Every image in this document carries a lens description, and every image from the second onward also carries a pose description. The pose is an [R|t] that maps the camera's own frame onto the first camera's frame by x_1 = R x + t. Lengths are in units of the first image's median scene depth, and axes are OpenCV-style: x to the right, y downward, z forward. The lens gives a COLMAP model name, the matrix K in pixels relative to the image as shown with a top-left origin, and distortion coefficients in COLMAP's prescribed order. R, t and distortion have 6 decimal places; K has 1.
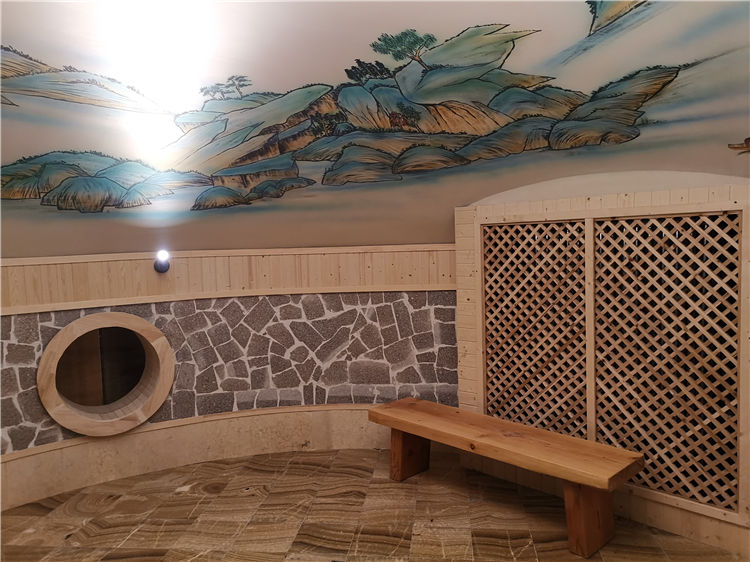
lens RADIAL K [[584.8, 0, 375.0], [0, 584.8, 281.0], [0, 0, 1]] dist [0.049545, -0.001718]
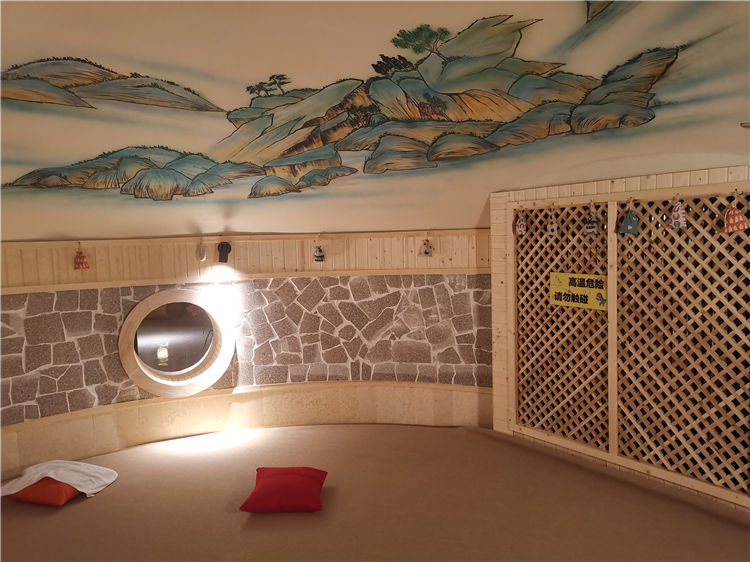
lens RADIAL K [[584.8, 0, 375.0], [0, 584.8, 281.0], [0, 0, 1]] dist [0.049545, -0.001718]
pose [[0.987193, 0.014697, -0.158852, 0.118685], [-0.012692, 0.999827, 0.013630, 0.020557], [0.159025, -0.011440, 0.987208, -0.061719]]
